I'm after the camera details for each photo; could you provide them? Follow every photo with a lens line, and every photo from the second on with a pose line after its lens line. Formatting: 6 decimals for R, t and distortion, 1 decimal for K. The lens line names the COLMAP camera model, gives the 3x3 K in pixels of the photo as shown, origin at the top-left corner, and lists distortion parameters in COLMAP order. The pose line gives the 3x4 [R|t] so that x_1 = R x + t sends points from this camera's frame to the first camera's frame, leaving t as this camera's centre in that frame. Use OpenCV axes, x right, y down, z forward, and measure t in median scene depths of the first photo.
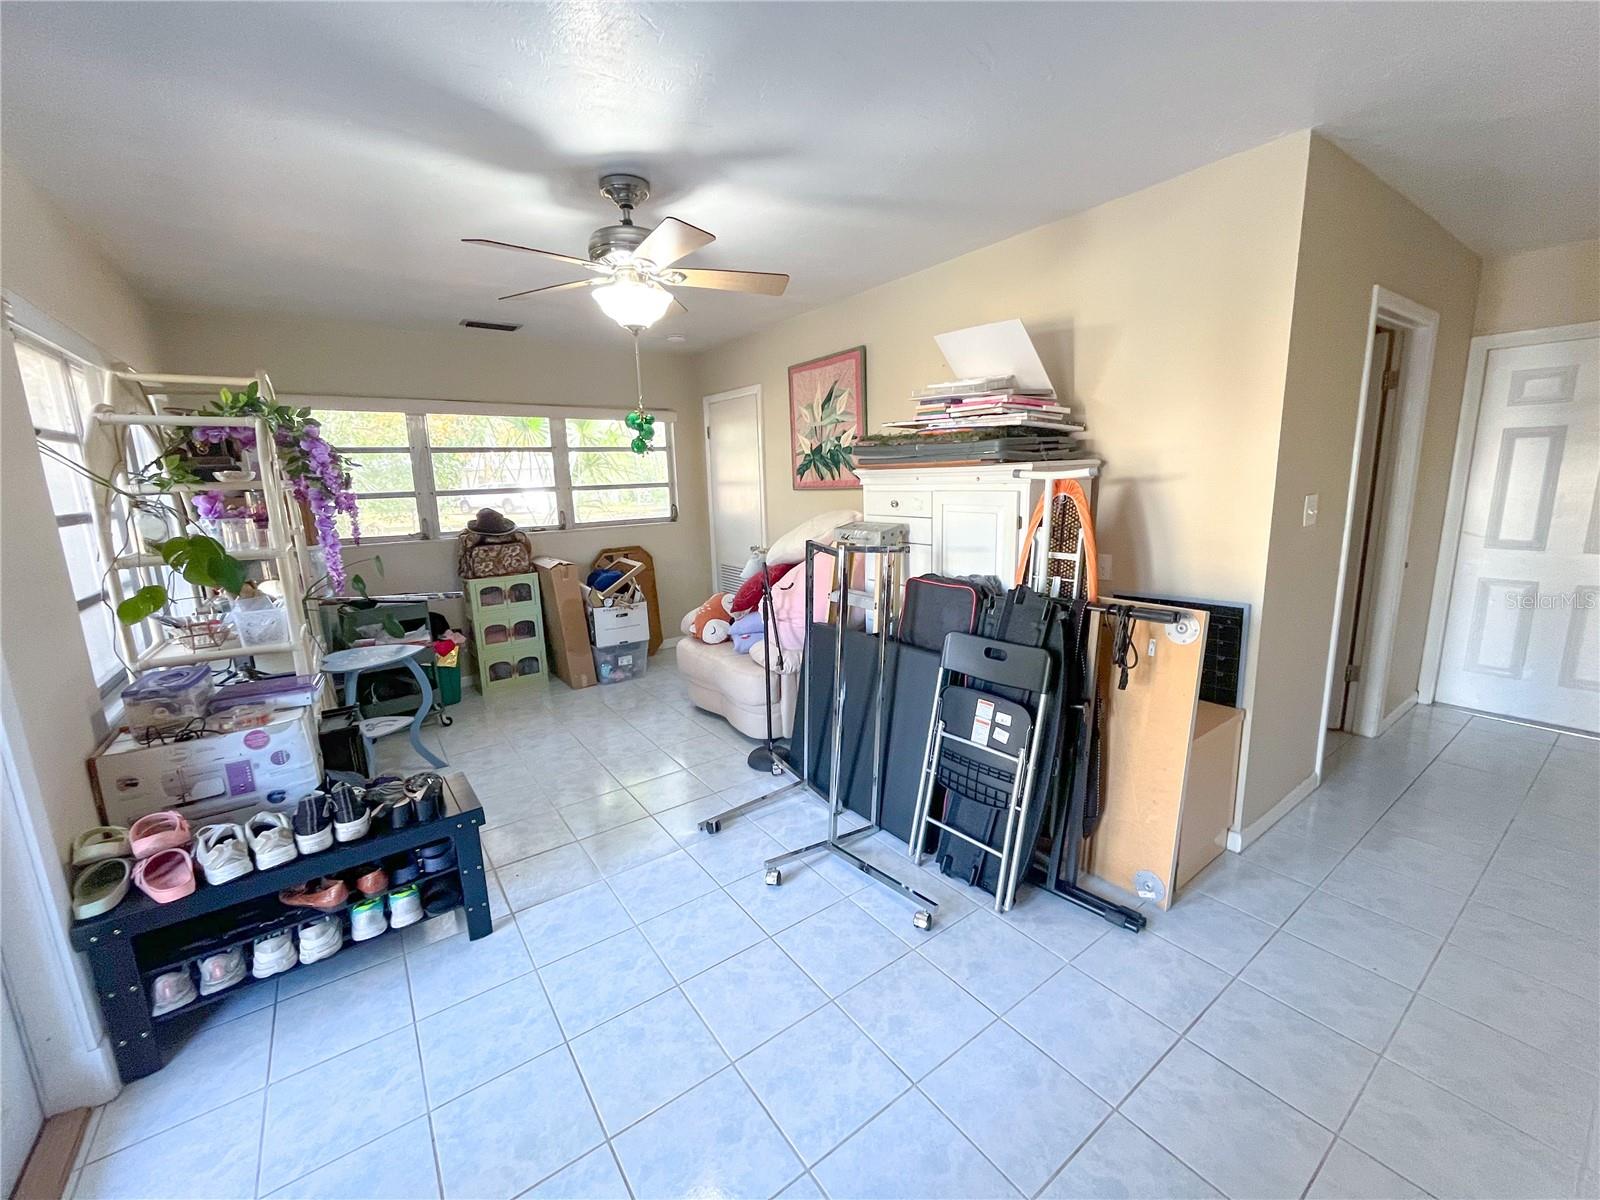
lens RADIAL K [[645.3, 0, 798.5], [0, 645.3, 596.0], [0, 0, 1]] dist [-0.007065, -0.000346]
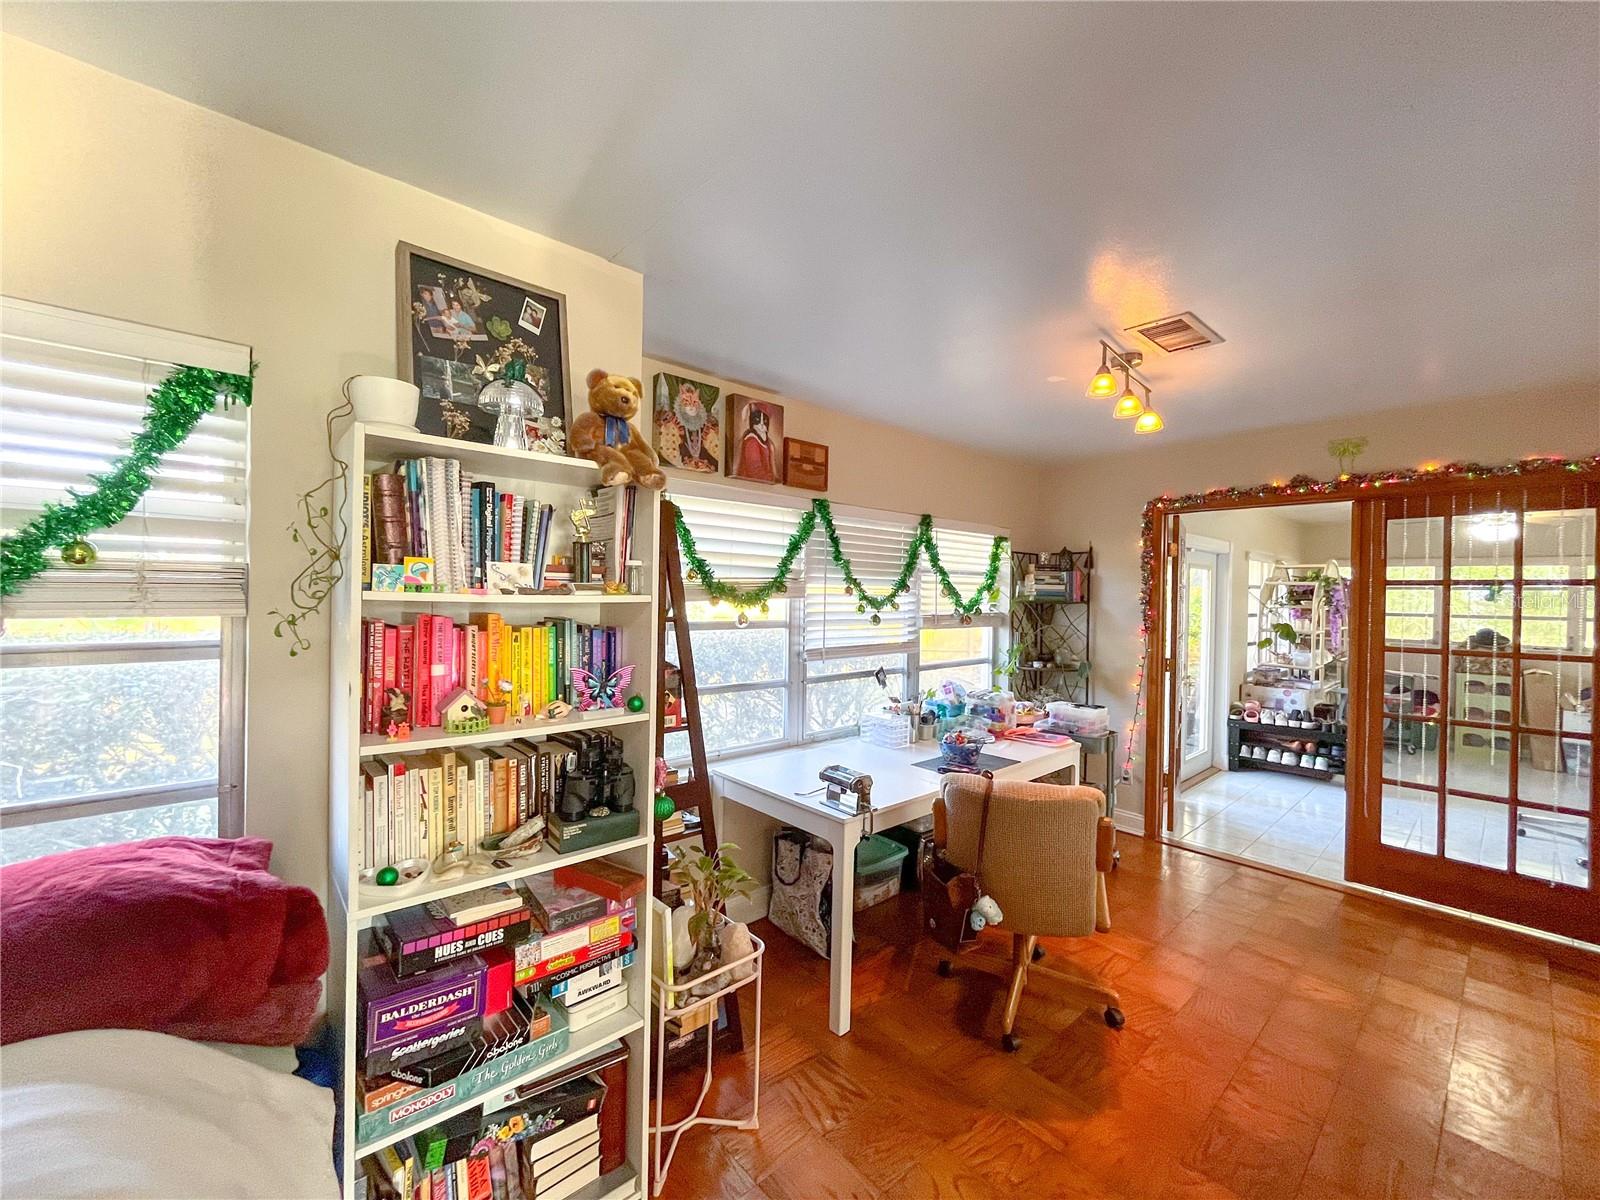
lens RADIAL K [[645.3, 0, 795.0], [0, 645.3, 601.3], [0, 0, 1]] dist [-0.007065, -0.000346]
pose [[0.097679, 0.040066, -0.994411, 1.797790], [-0.200730, 0.979448, 0.019746, 0.203740], [0.974765, 0.197679, 0.103714, -1.544885]]
